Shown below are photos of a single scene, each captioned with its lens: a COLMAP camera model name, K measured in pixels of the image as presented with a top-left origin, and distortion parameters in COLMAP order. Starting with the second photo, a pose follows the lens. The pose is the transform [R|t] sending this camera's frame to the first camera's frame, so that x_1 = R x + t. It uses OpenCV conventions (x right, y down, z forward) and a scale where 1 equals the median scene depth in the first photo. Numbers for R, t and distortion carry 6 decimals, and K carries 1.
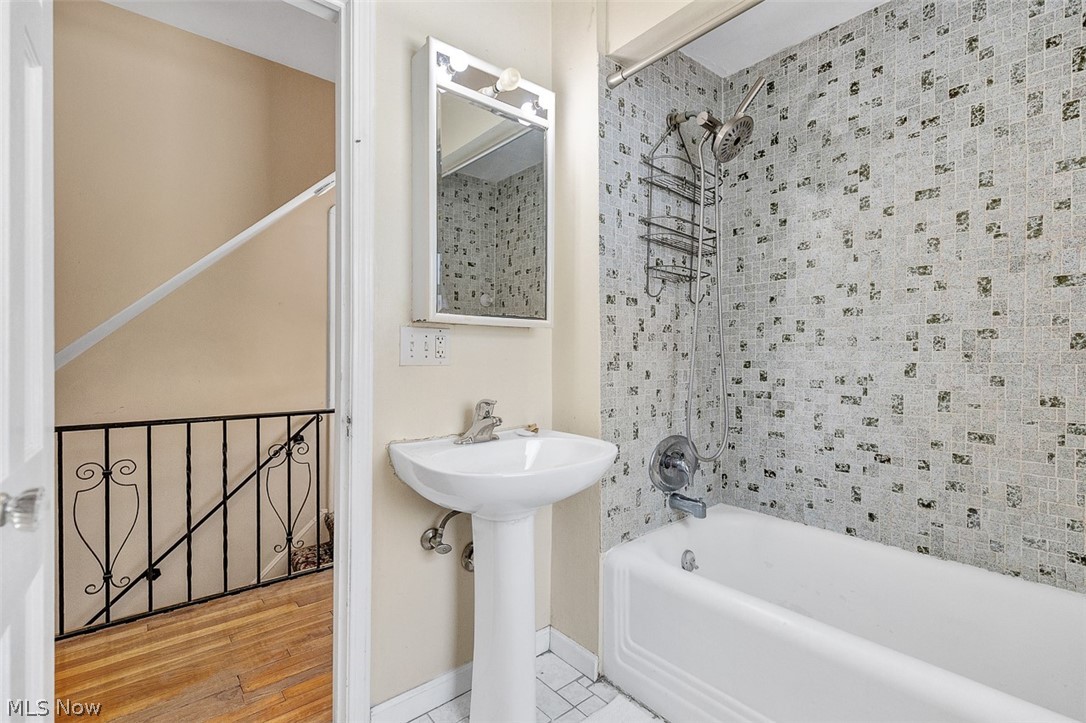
lens RADIAL K [[490.9, 0, 543.5], [0, 490.9, 358.6], [0, 0, 1]] dist [0.010339, -0.003519]
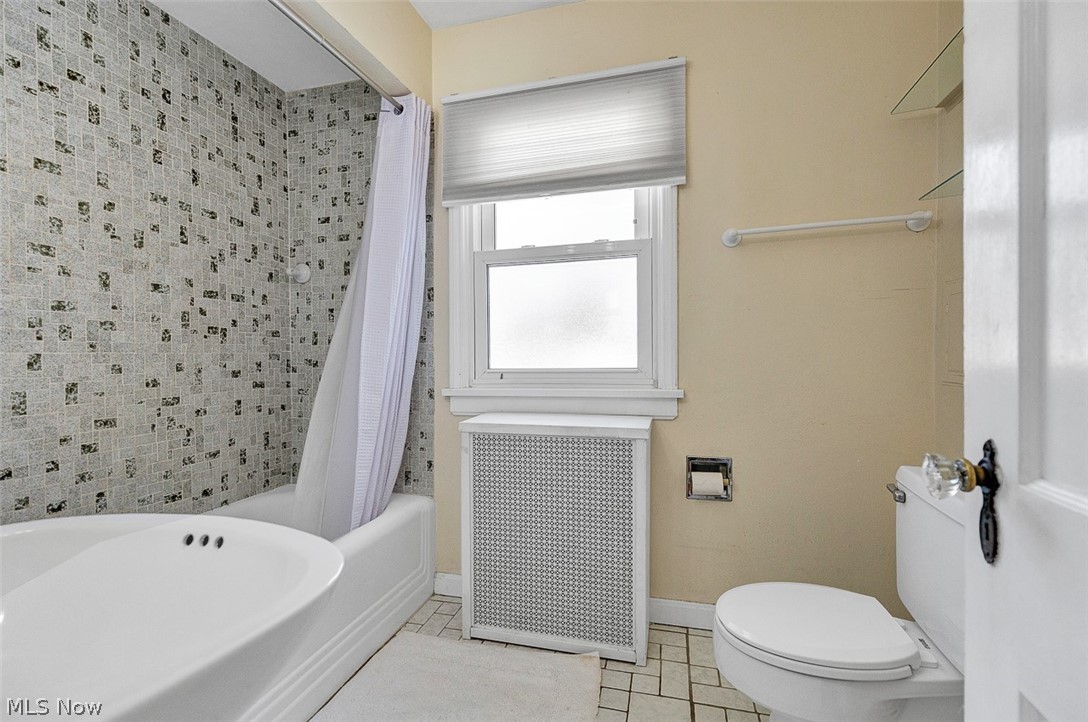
lens RADIAL K [[491.8, 0, 543.4], [0, 491.8, 355.7], [0, 0, 1]] dist [0.010339, -0.003519]
pose [[-0.567586, -0.008720, 0.823268, -0.509828], [0.003709, 0.999907, 0.013148, 0.004386], [-0.823306, 0.010516, -0.567501, 0.806899]]
